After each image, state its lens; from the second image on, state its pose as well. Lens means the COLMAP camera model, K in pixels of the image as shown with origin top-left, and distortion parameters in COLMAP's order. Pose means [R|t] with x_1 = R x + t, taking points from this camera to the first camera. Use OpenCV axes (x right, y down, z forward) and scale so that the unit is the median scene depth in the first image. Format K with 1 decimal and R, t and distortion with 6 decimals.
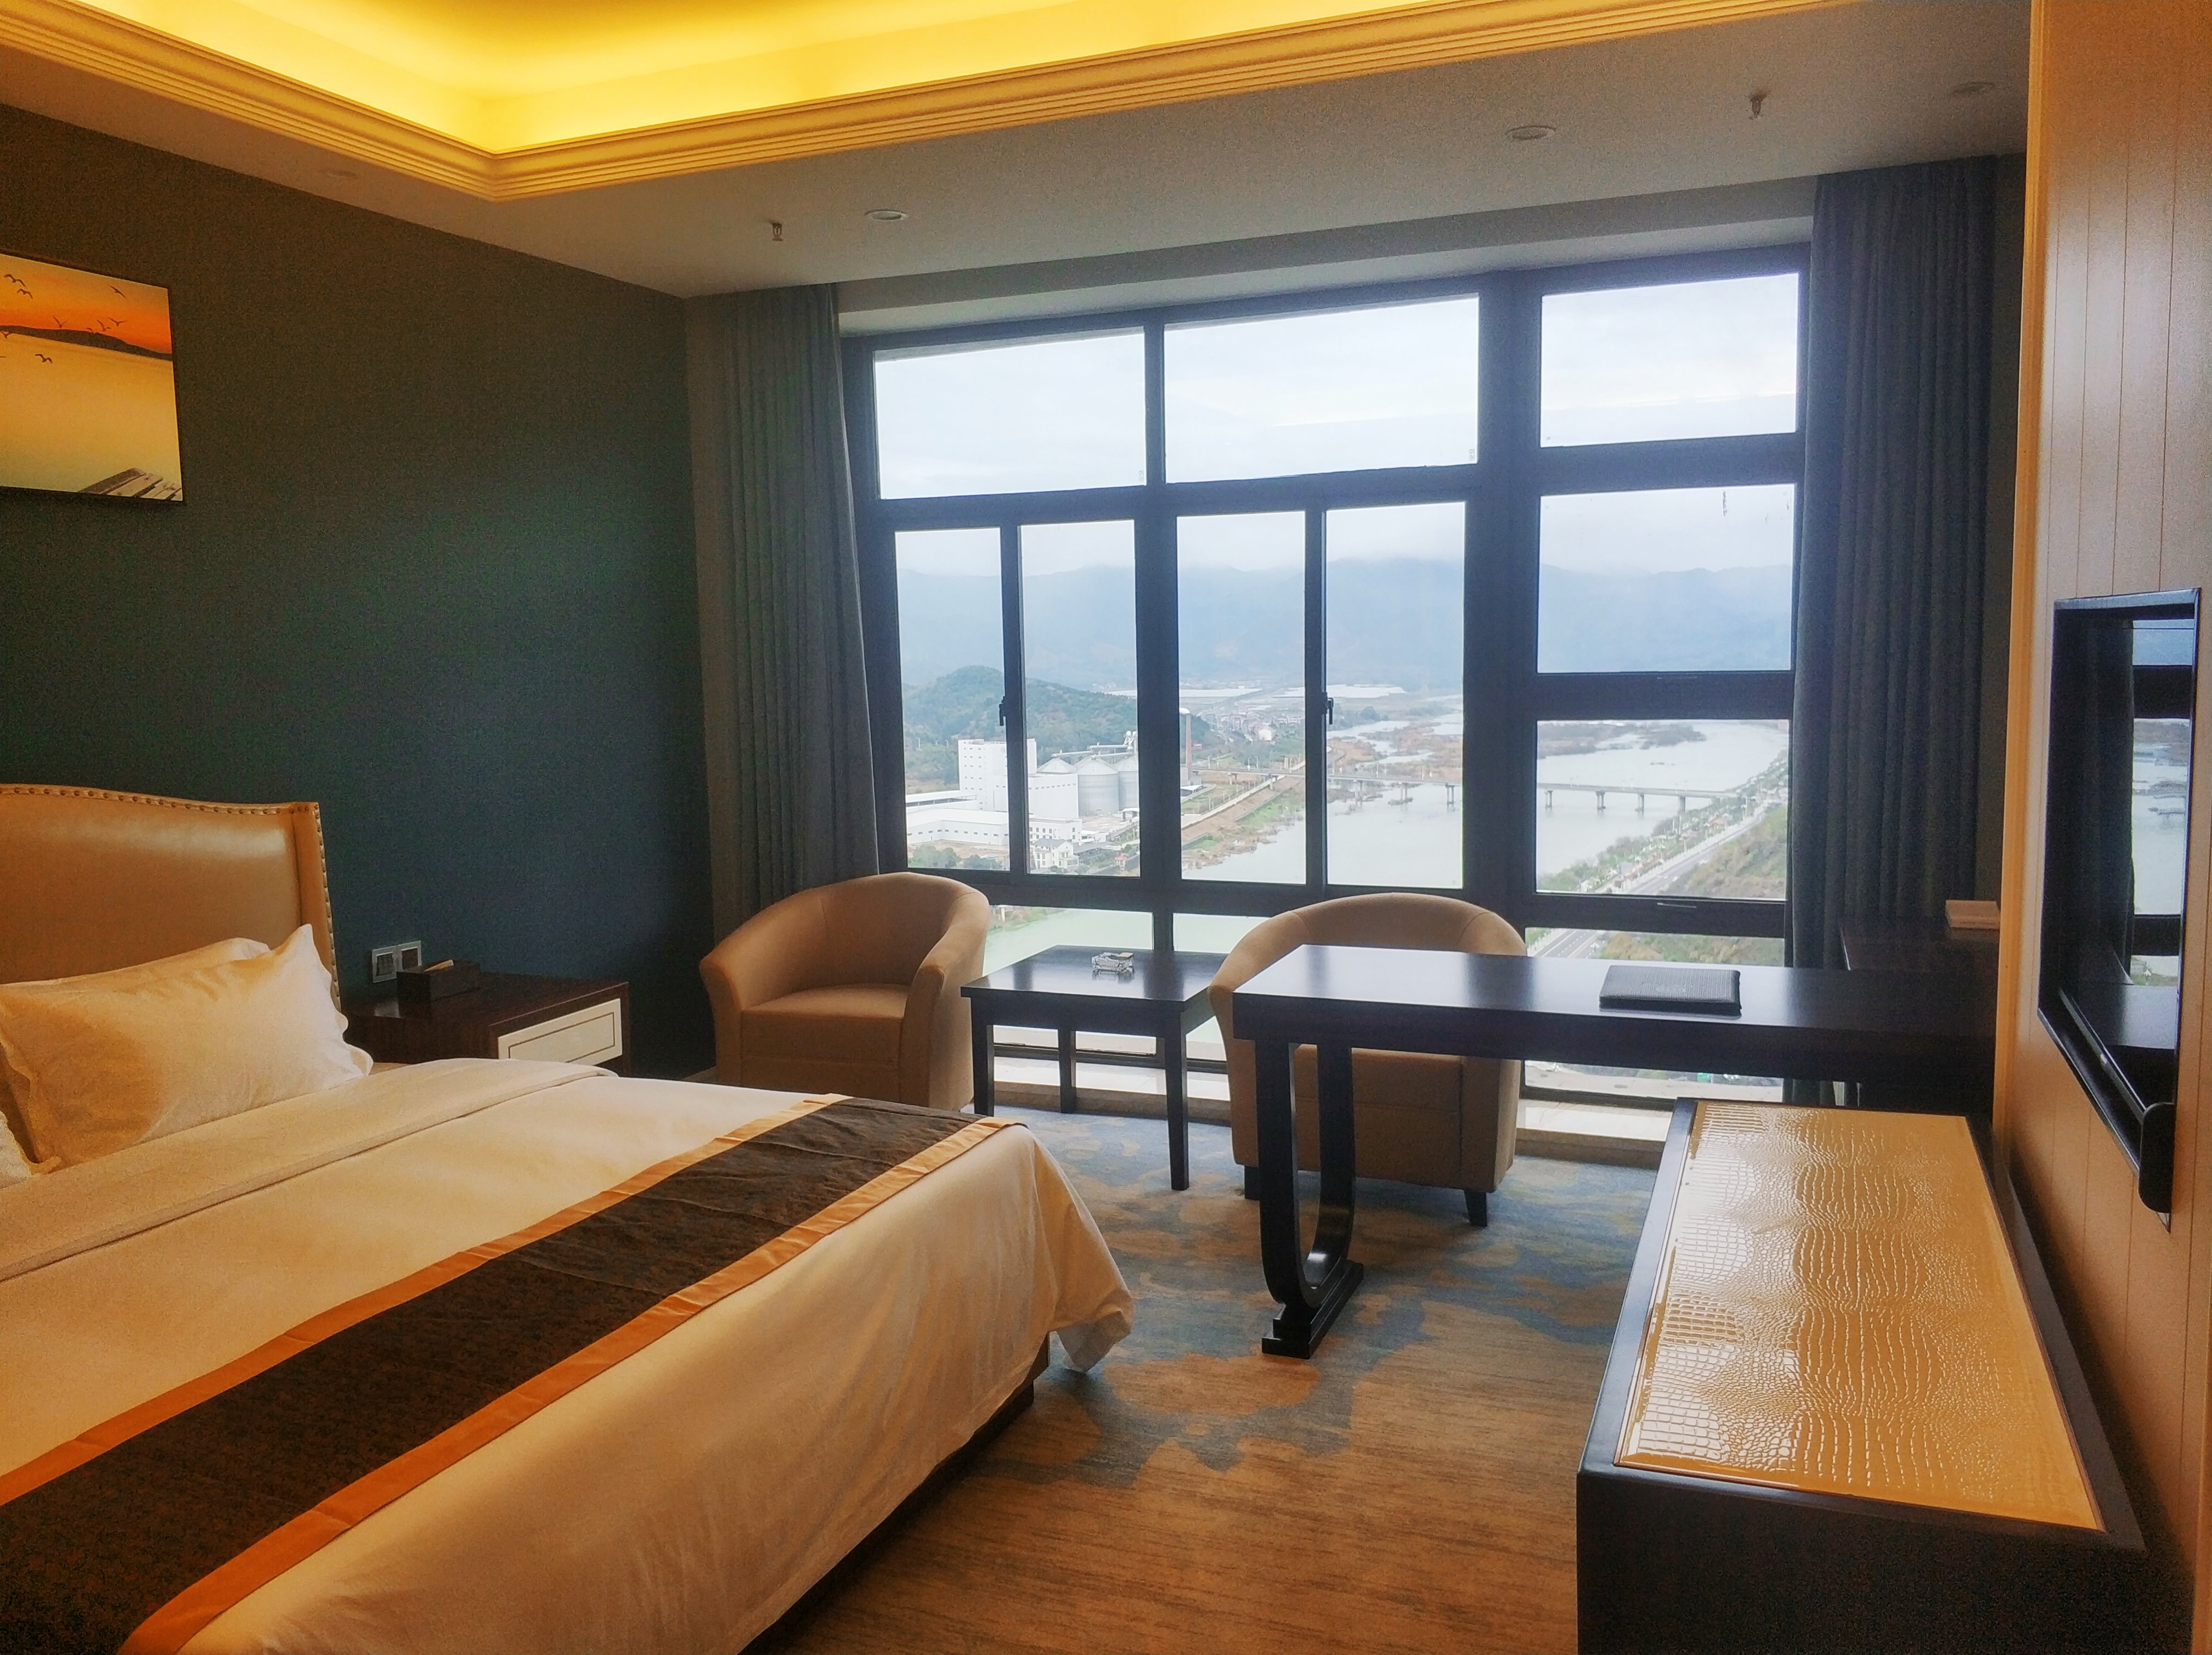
lens RADIAL K [[1726.0, 0, 1106.0], [0, 1726.0, 827.5], [0, 0, 1]] dist [0.007620, 0.000593]
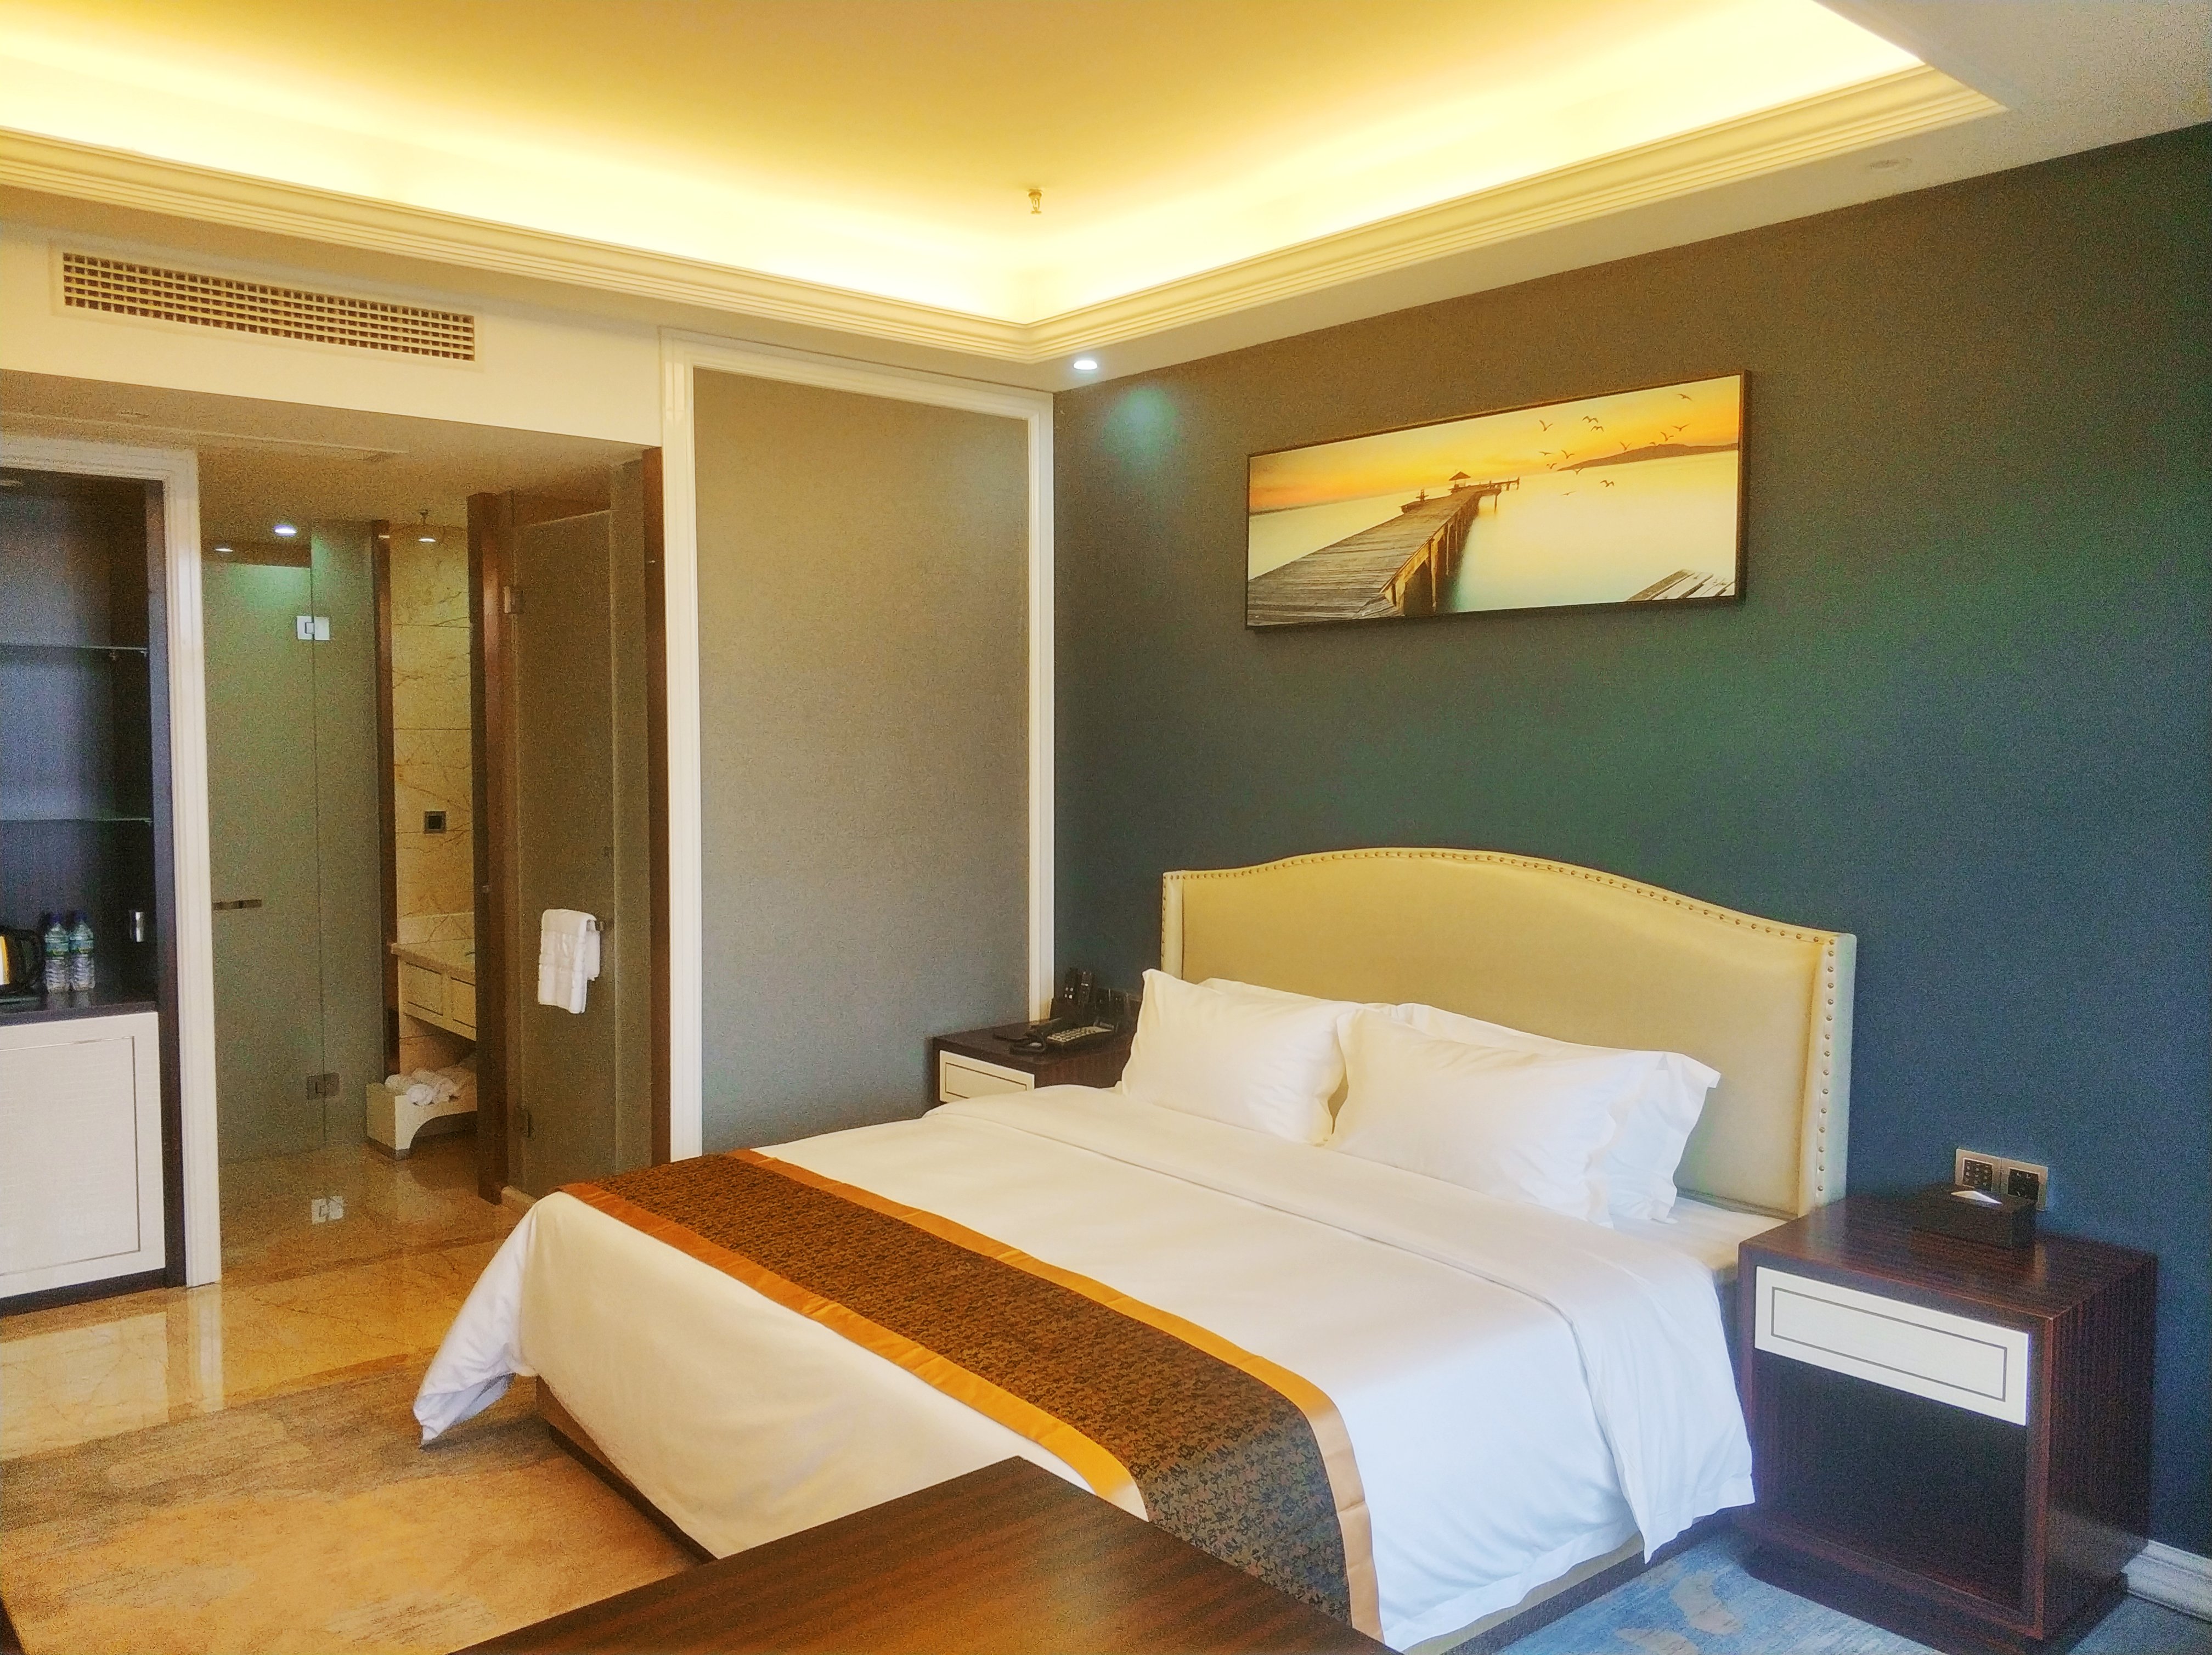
lens RADIAL K [[1726.0, 0, 1106.0], [0, 1726.0, 827.5], [0, 0, 1]] dist [0.007620, 0.000593]
pose [[-0.470446, 0.070250, -0.879628, 0.487373], [-0.087553, 0.988191, 0.125746, -0.155392], [0.878075, 0.136171, -0.458740, 1.179096]]
